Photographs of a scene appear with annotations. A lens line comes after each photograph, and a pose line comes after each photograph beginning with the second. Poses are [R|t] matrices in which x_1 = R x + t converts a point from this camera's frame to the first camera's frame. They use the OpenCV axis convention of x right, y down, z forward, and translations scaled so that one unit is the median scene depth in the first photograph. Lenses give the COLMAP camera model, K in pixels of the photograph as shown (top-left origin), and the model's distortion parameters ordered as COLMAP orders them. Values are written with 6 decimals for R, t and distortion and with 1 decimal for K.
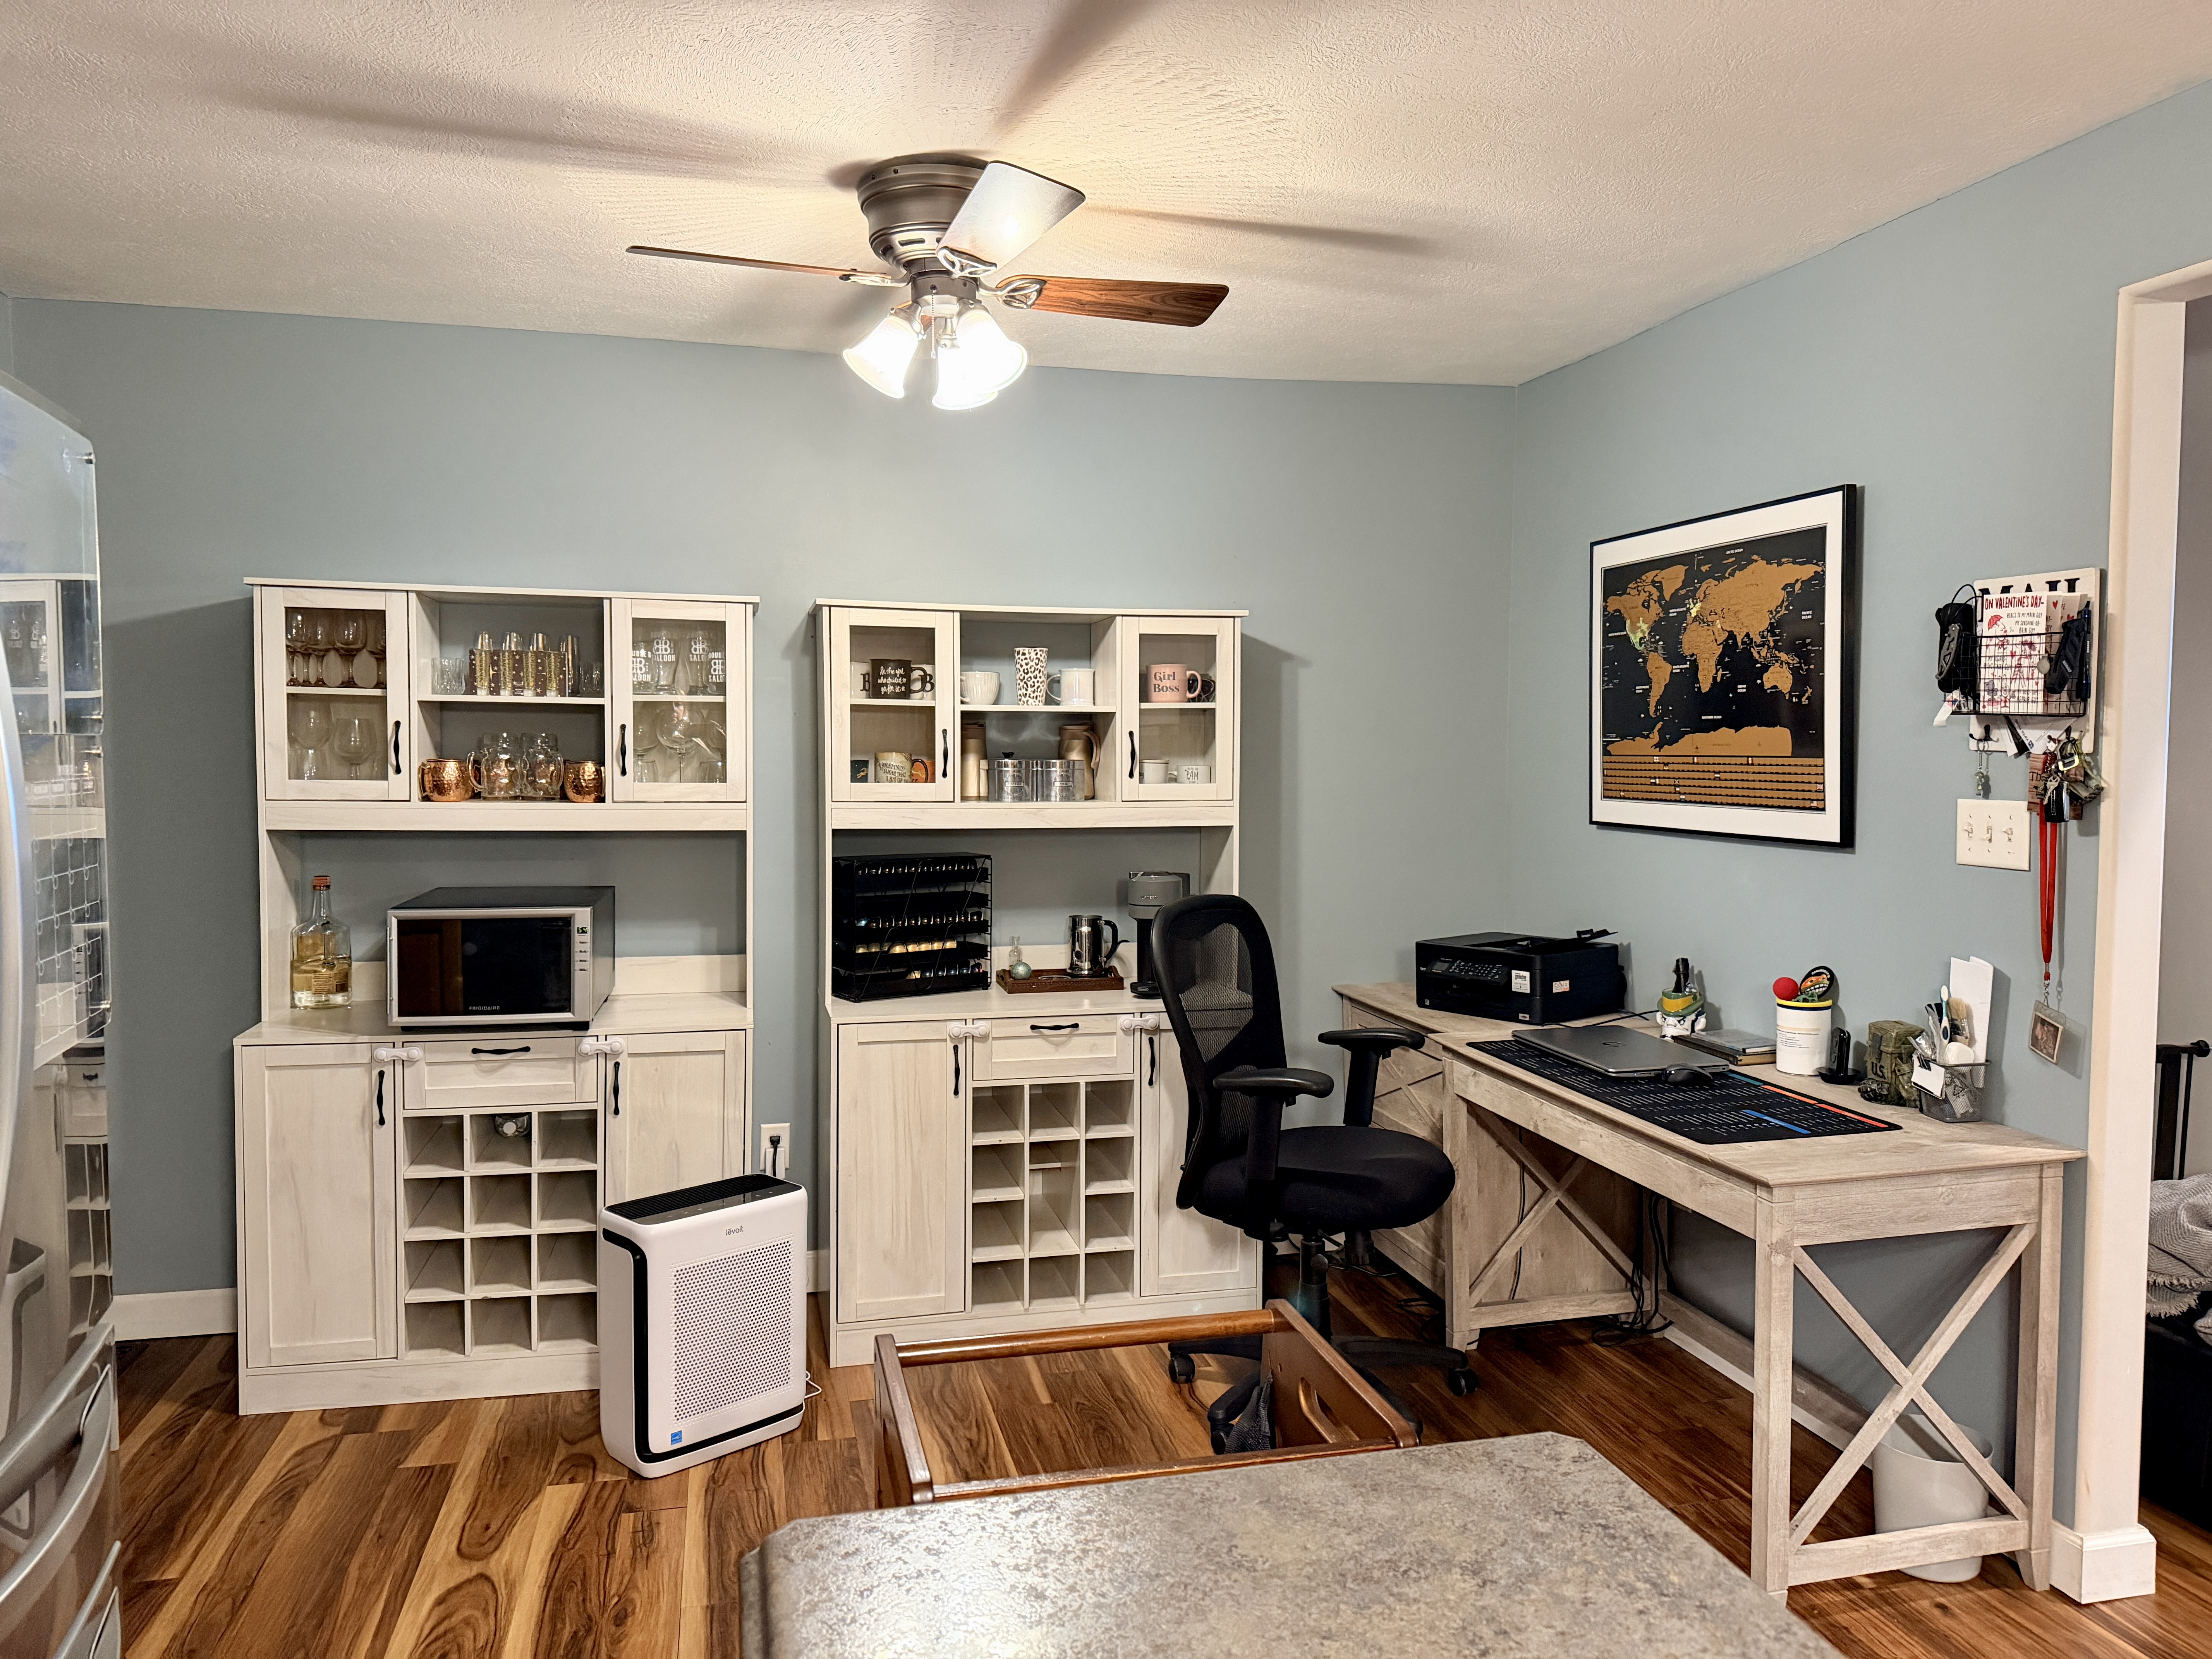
lens RADIAL K [[1592.3, 0, 1106.4], [0, 1592.3, 824.4], [0, 0, 1]] dist [0.146228, -0.253504]
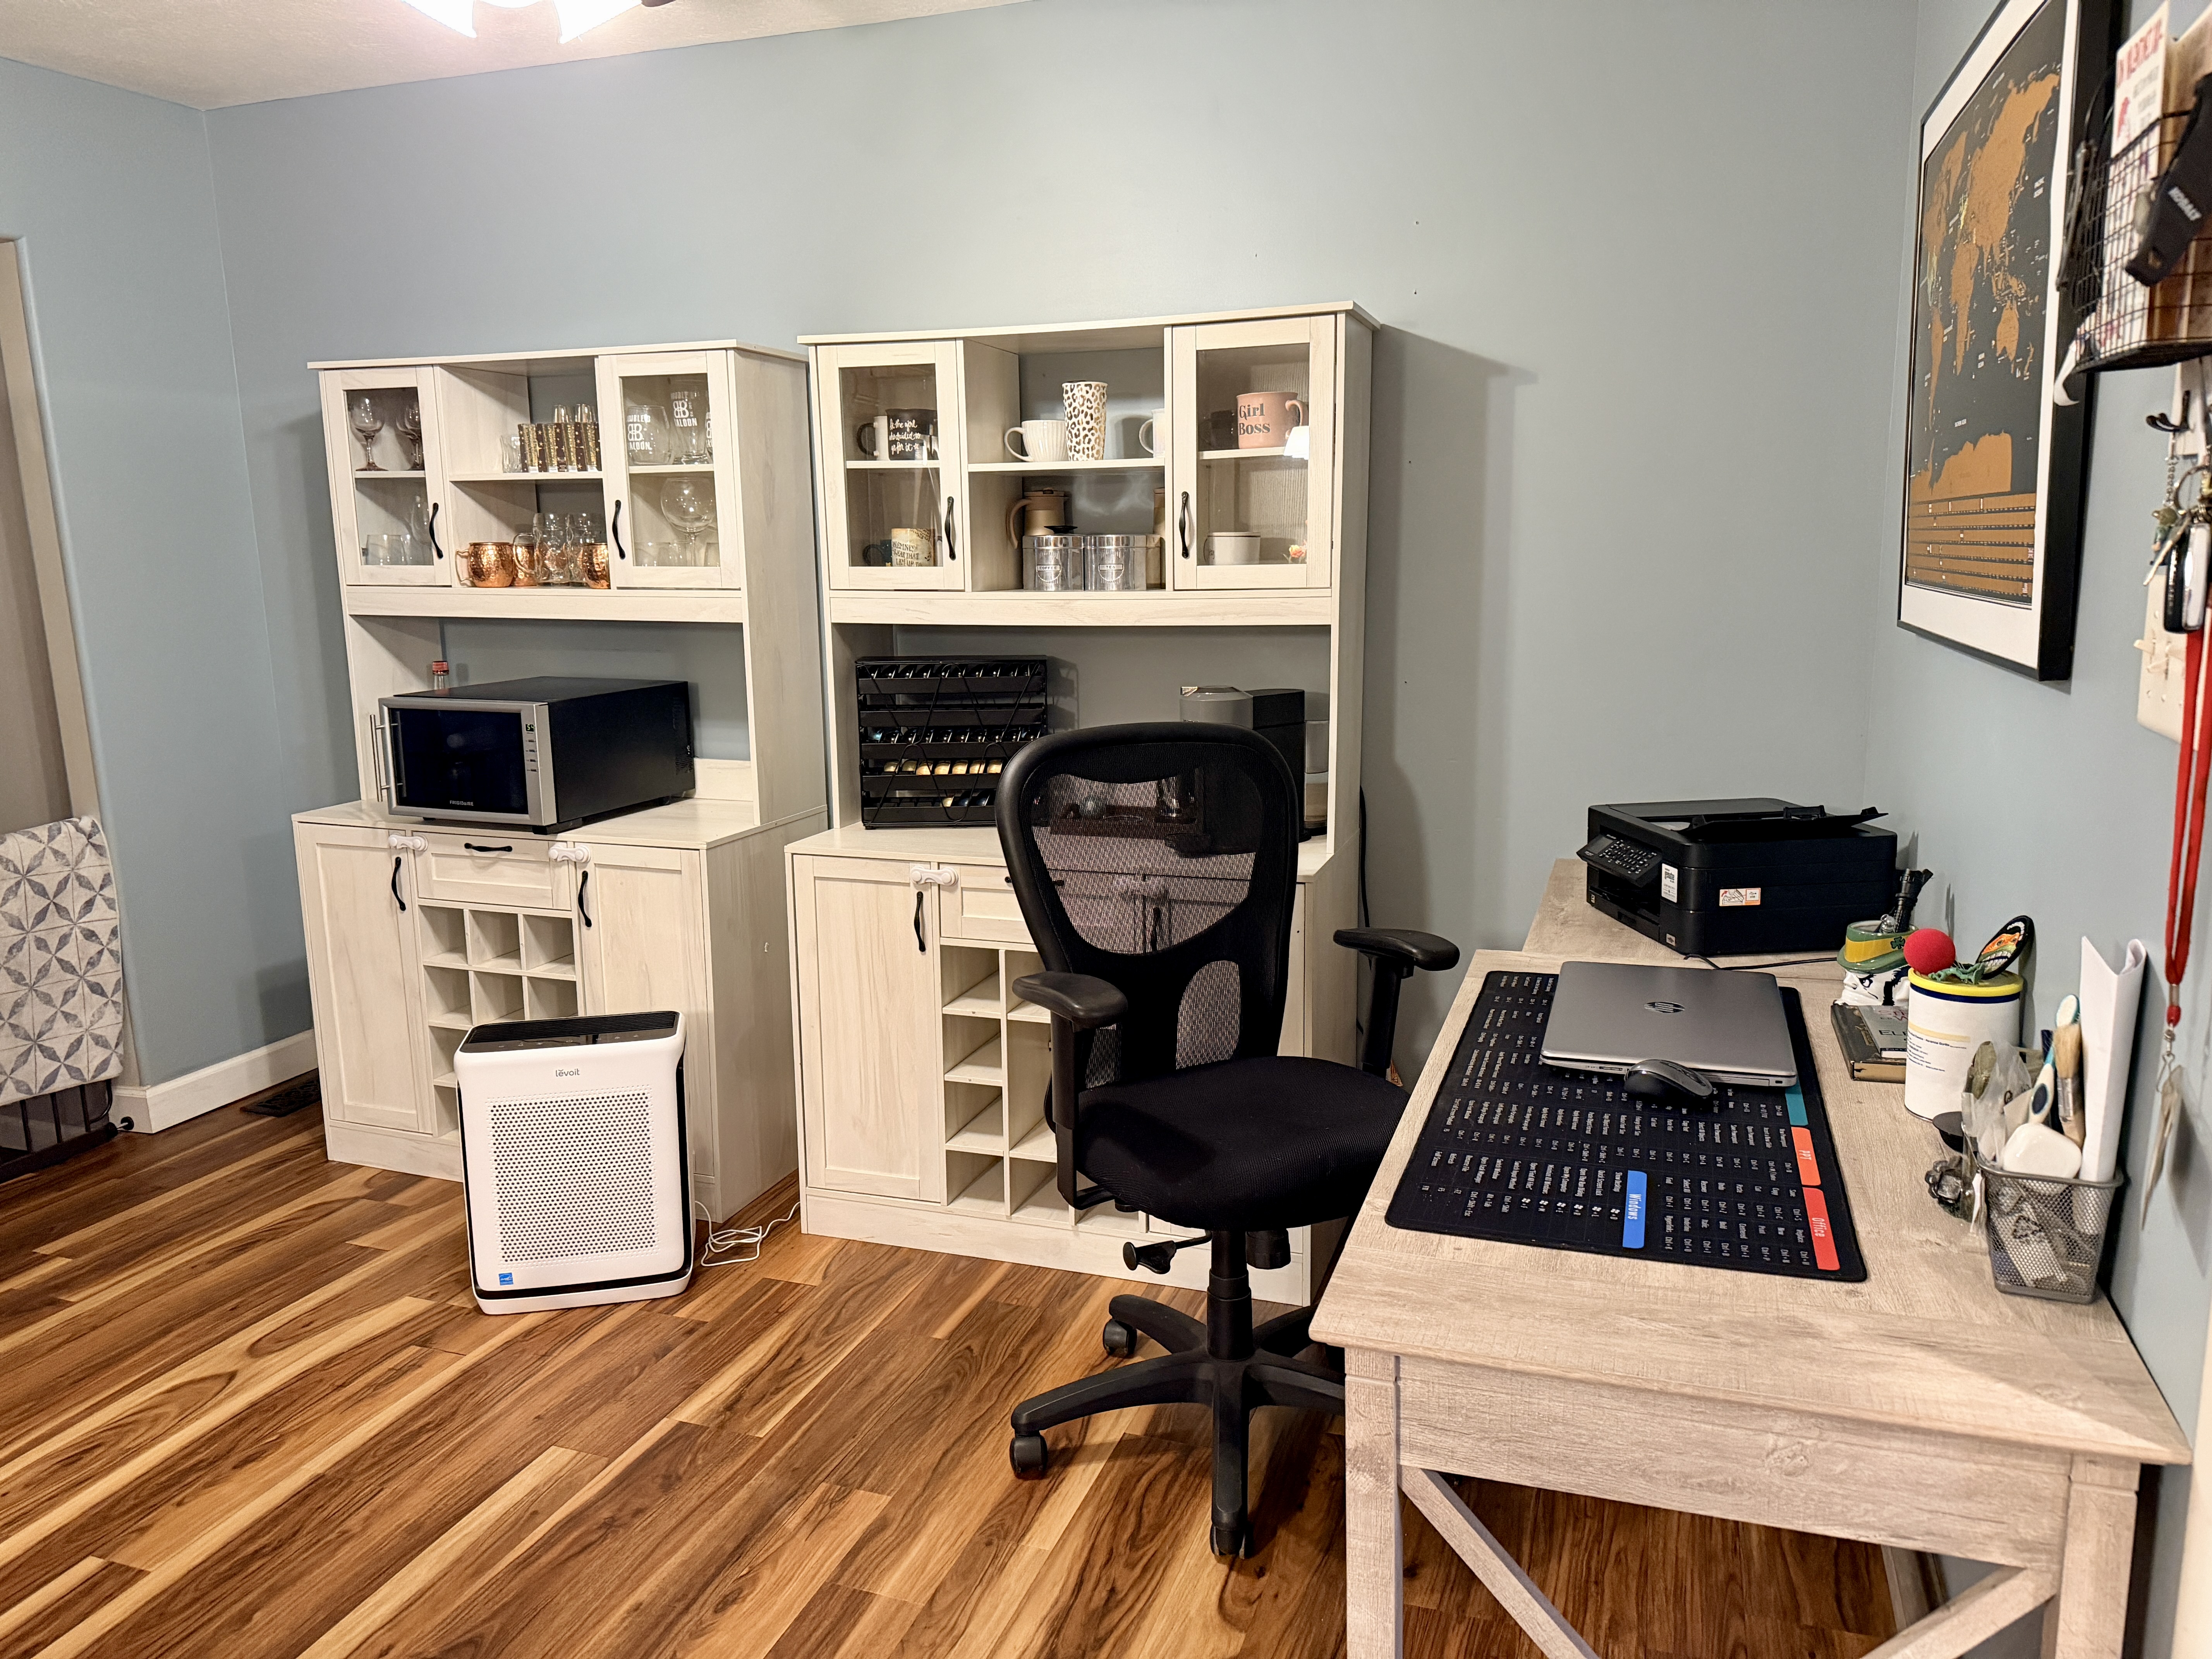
lens RADIAL K [[1561.8, 0, 1138.6], [0, 1561.8, 835.9], [0, 0, 1]] dist [0.107497, -0.160435]
pose [[0.836017, 0.084577, -0.542146, 0.437009], [-0.010031, 0.990240, 0.139013, -0.002514], [0.548612, -0.110779, 0.828706, 0.407443]]
